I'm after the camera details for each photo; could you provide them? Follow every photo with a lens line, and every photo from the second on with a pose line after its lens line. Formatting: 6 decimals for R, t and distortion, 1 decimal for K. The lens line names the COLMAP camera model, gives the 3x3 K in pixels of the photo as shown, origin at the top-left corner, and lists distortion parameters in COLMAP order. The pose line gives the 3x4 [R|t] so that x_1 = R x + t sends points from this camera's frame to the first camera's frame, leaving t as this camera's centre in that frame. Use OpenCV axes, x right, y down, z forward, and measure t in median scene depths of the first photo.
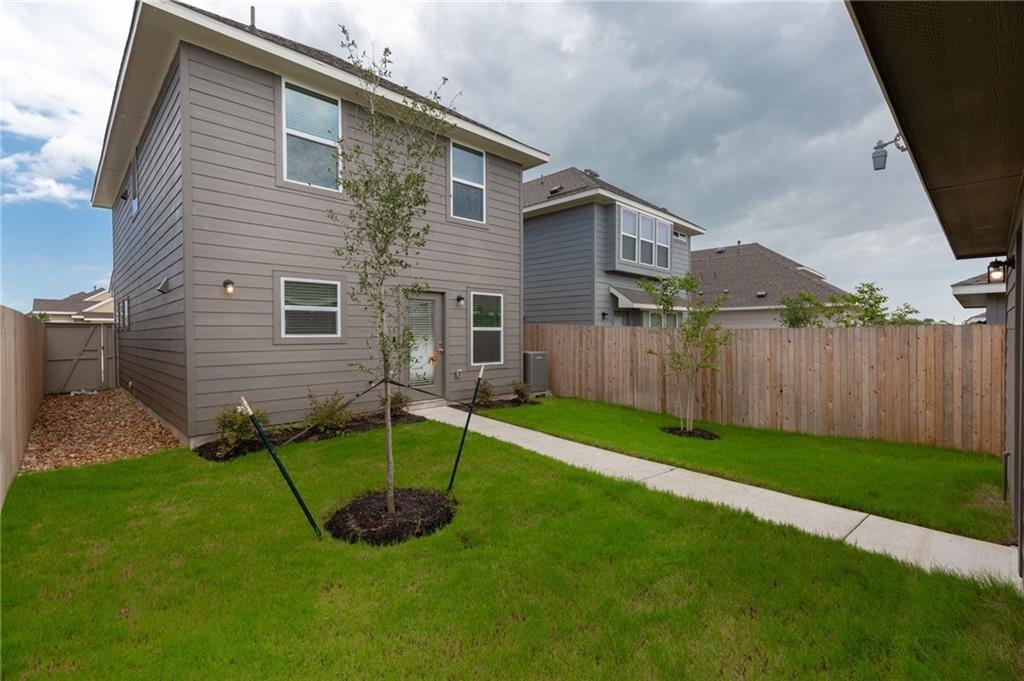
lens RADIAL K [[457.9, 0, 515.2], [0, 457.9, 335.6], [0, 0, 1]] dist [0.002251, -0.000004]
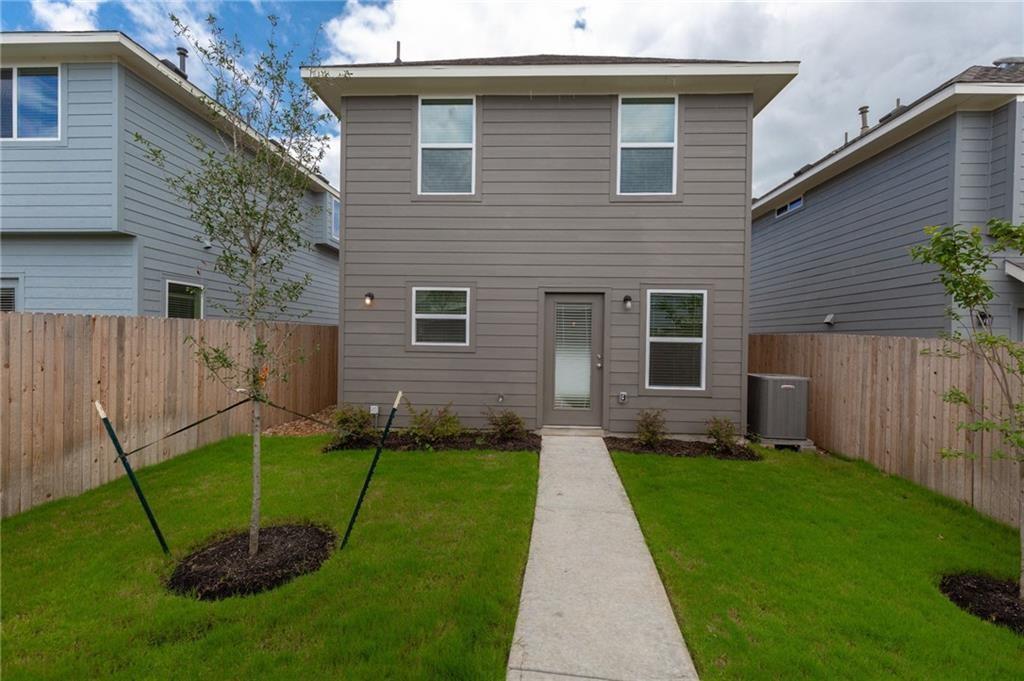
lens RADIAL K [[457.9, 0, 515.2], [0, 457.9, 335.6], [0, 0, 1]] dist [0.002251, -0.000004]
pose [[0.682391, 0.014025, -0.730853, 0.318592], [-0.022090, 0.999755, -0.001440, -0.015863], [0.730653, 0.017127, 0.682534, 0.350928]]
